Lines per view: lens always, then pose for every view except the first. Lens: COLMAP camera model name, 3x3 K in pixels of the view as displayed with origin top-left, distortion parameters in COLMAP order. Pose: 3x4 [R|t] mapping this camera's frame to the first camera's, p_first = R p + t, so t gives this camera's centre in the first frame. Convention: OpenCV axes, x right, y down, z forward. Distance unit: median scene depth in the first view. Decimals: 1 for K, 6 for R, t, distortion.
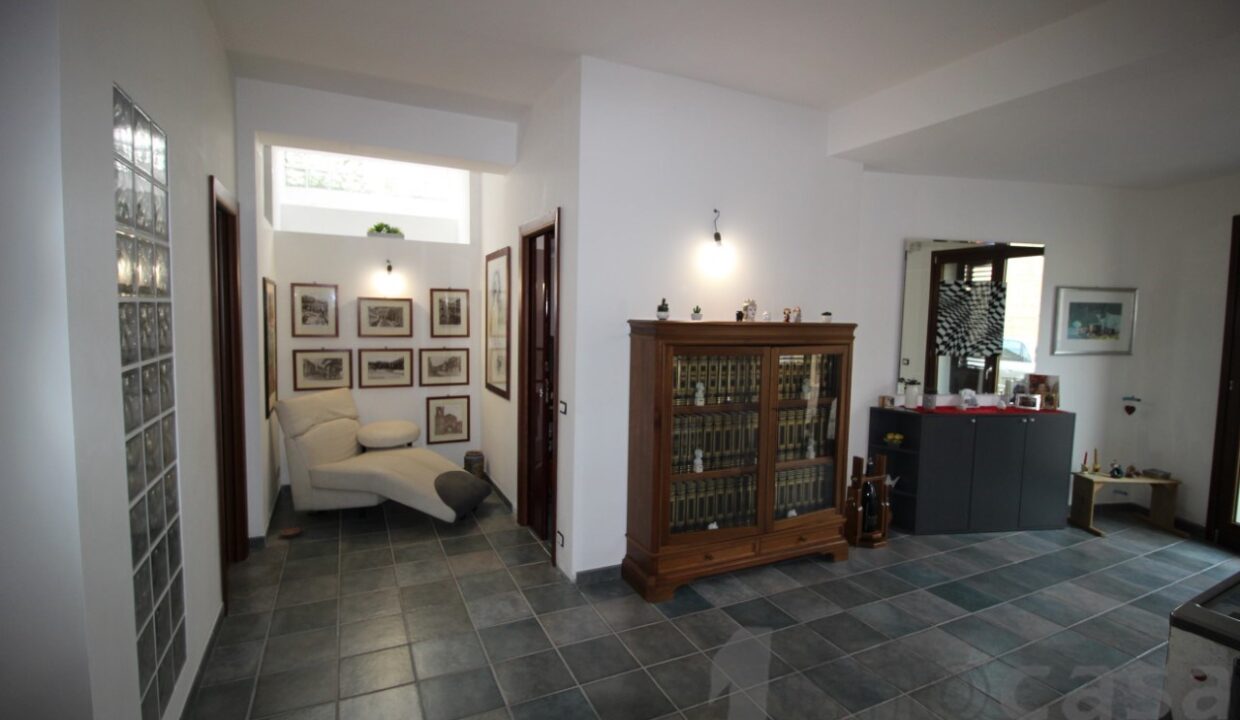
lens RADIAL K [[573.5, 0, 626.3], [0, 573.5, 354.9], [0, 0, 1]] dist [-0.000230, -0.012733]
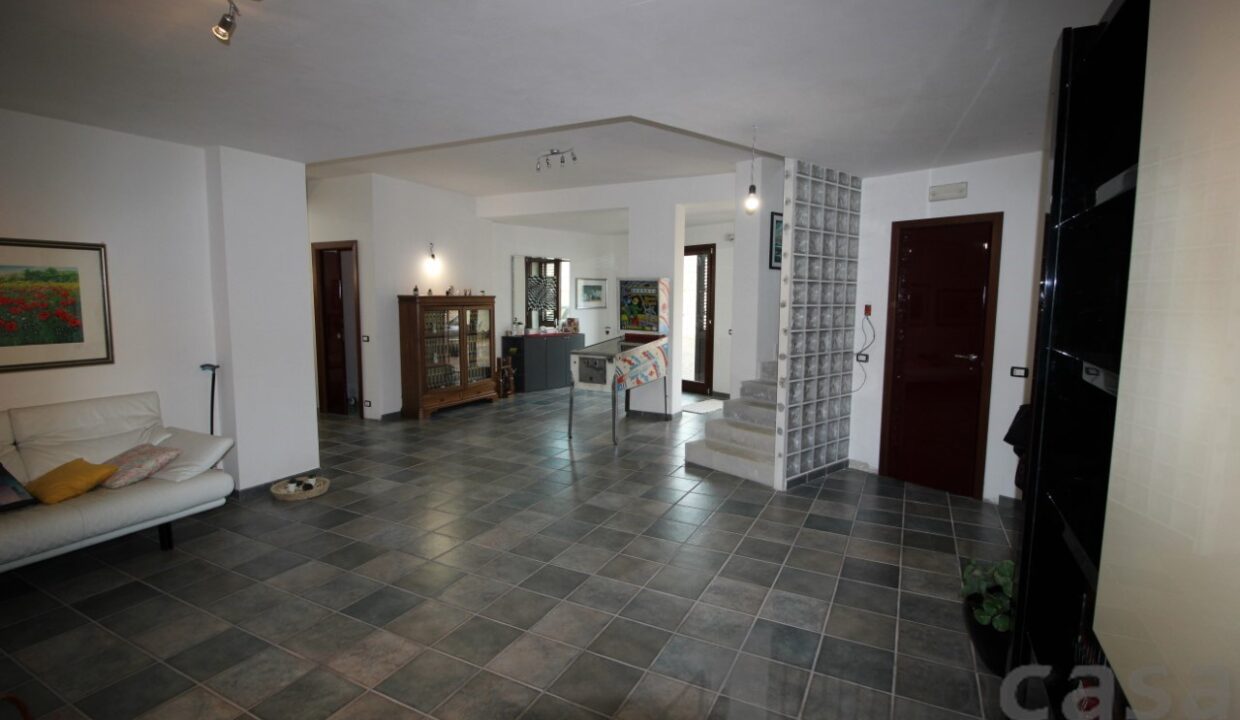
lens RADIAL K [[573.5, 0, 623.6], [0, 573.5, 355.6], [0, 0, 1]] dist [-0.000230, -0.012733]
pose [[0.797607, -0.075288, 0.598461, -0.473614], [0.050595, 0.997034, 0.057999, 0.062735], [-0.601052, -0.015982, 0.799050, -0.931272]]
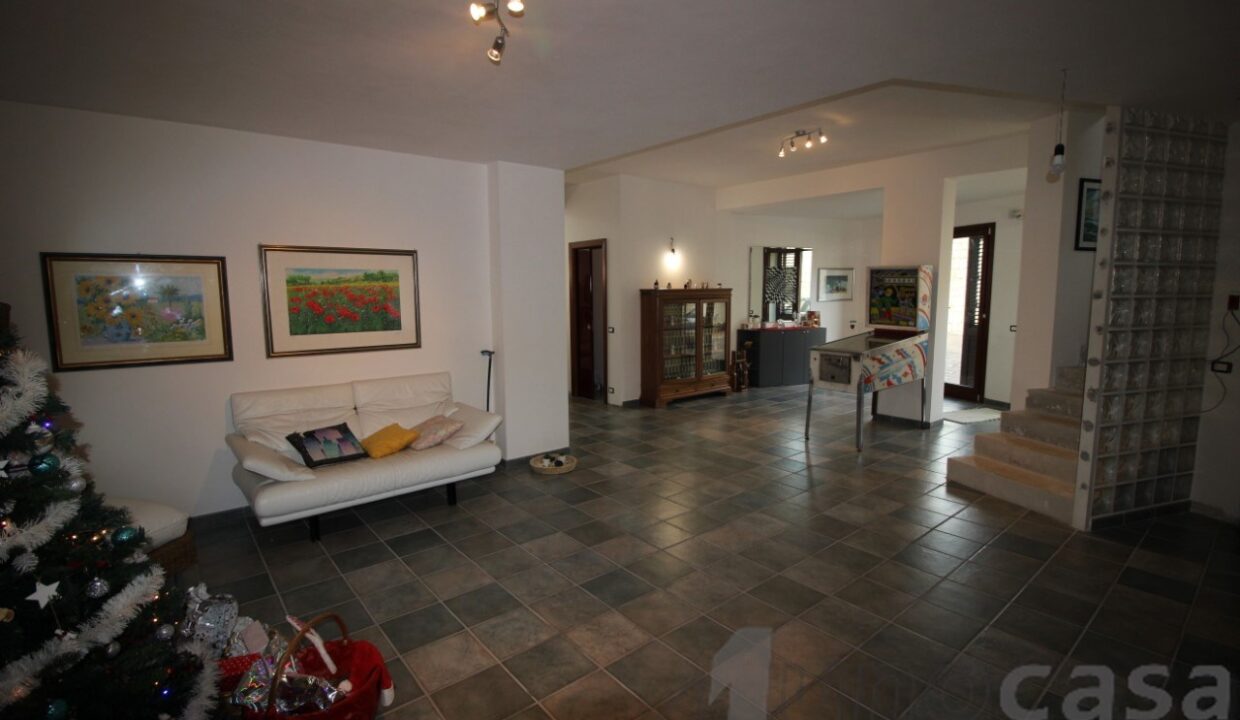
lens RADIAL K [[573.5, 0, 621.2], [0, 573.5, 357.9], [0, 0, 1]] dist [-0.000230, -0.012733]
pose [[0.971123, -0.054033, 0.232379, -0.461888], [0.042027, 0.997528, 0.056310, 0.059876], [-0.234847, -0.044918, 0.970994, -0.902175]]
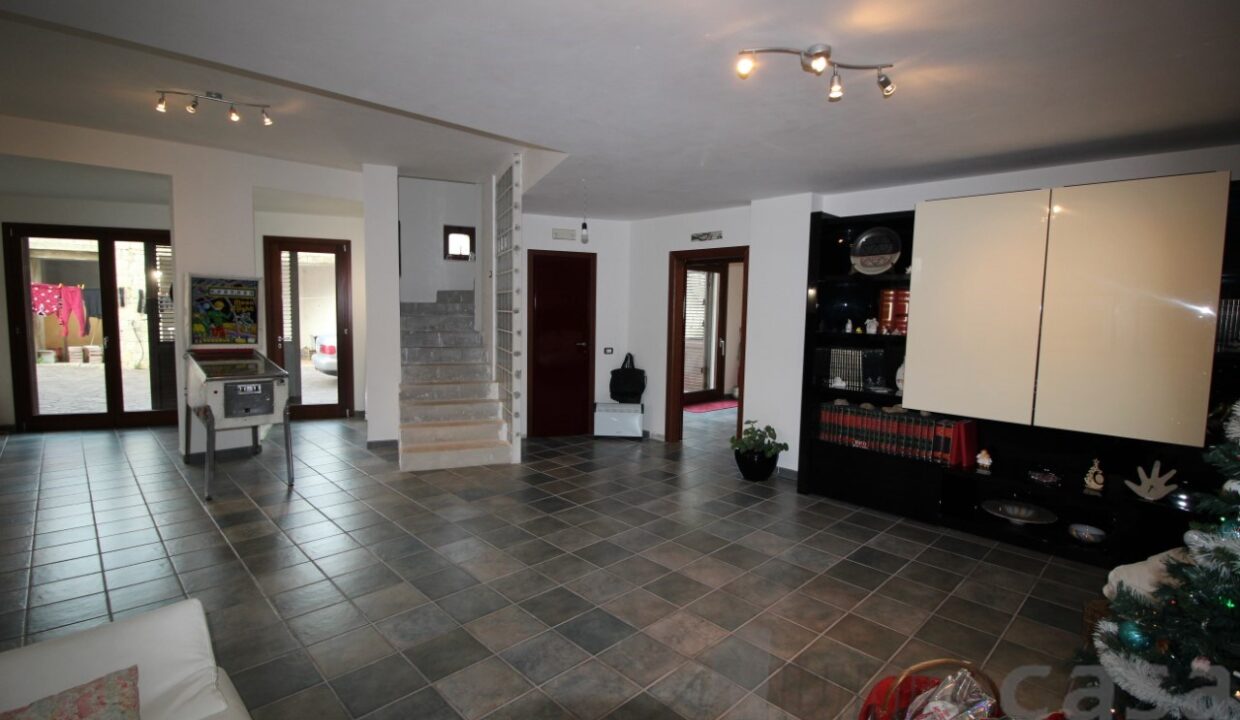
lens RADIAL K [[573.5, 0, 617.9], [0, 573.5, 358.3], [0, 0, 1]] dist [-0.000230, -0.012733]
pose [[-0.313906, -0.108895, 0.943189, -0.893155], [0.040349, 0.990974, 0.127841, -0.004215], [-0.948596, 0.078186, -0.306679, -0.097298]]
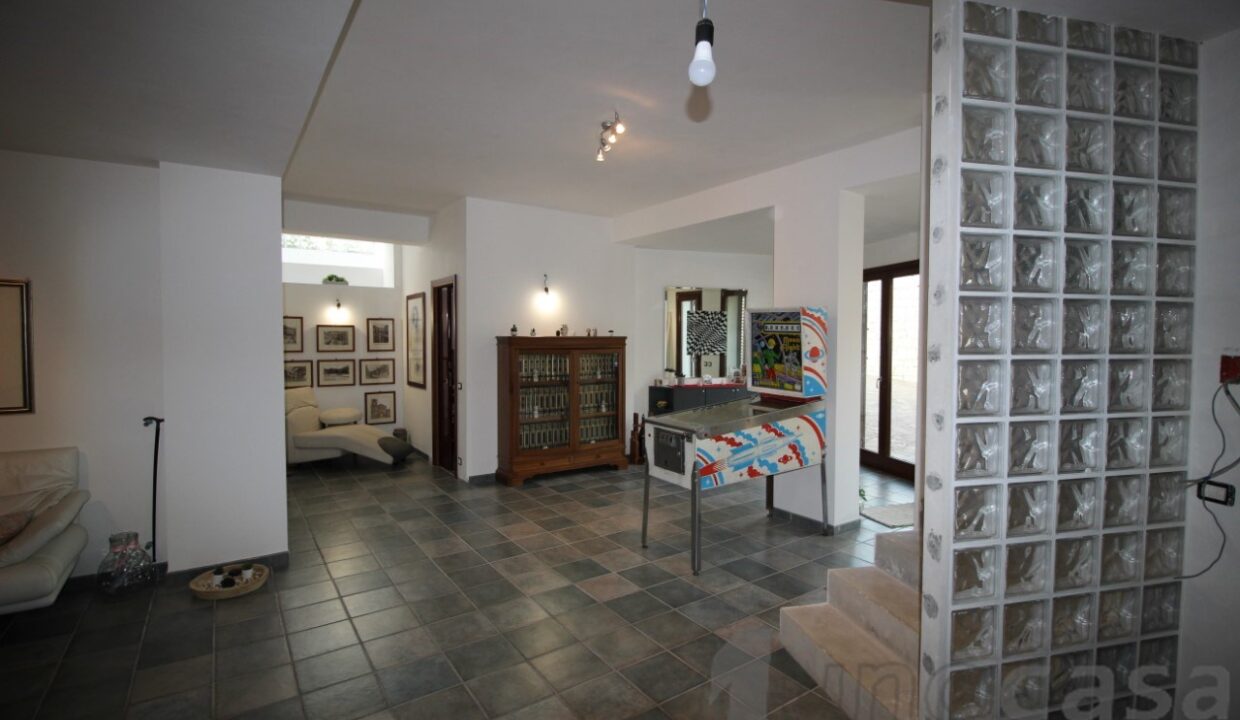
lens RADIAL K [[573.5, 0, 622.6], [0, 573.5, 356.7], [0, 0, 1]] dist [-0.000230, -0.012733]
pose [[0.987465, -0.021761, 0.156329, 0.087831], [0.026826, 0.999179, -0.030361, 0.053668], [-0.155540, 0.034174, 0.987238, -0.658378]]
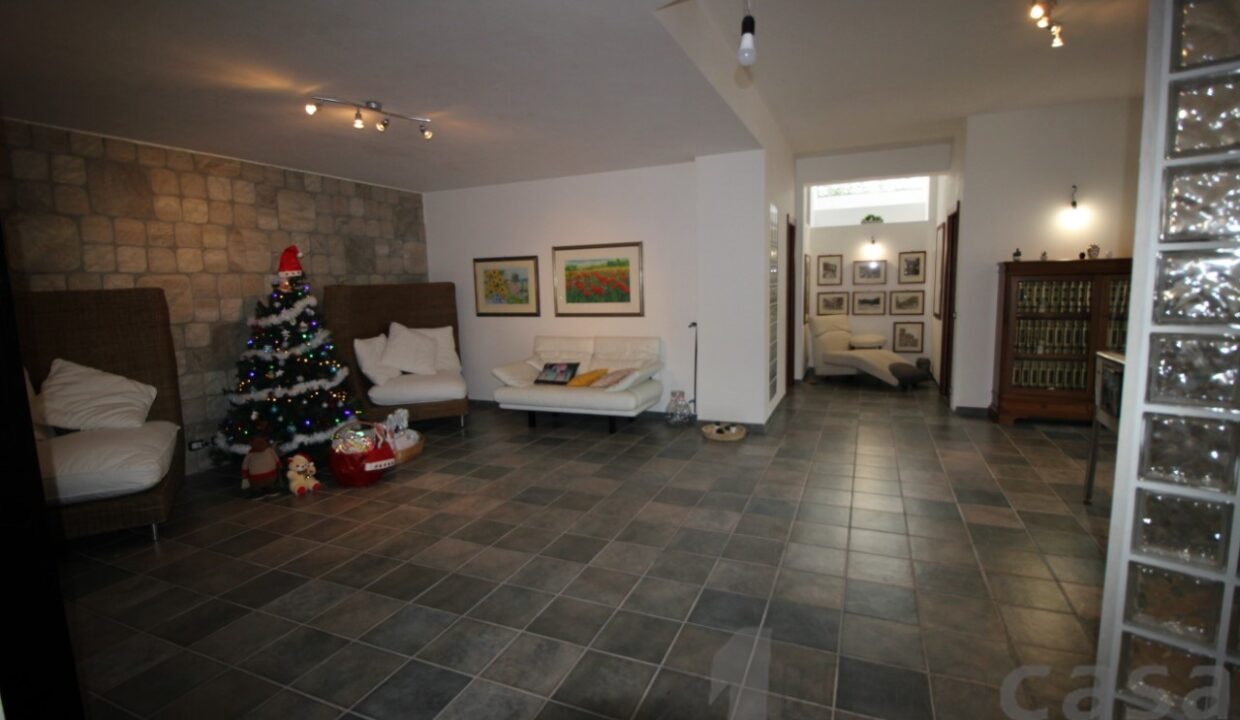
lens RADIAL K [[573.5, 0, 621.3], [0, 573.5, 358.4], [0, 0, 1]] dist [-0.000230, -0.012733]
pose [[0.651996, 0.059813, -0.755859, 0.437554], [-0.013069, 0.997622, 0.067672, 0.092901], [0.758110, -0.034244, 0.651228, -0.728735]]
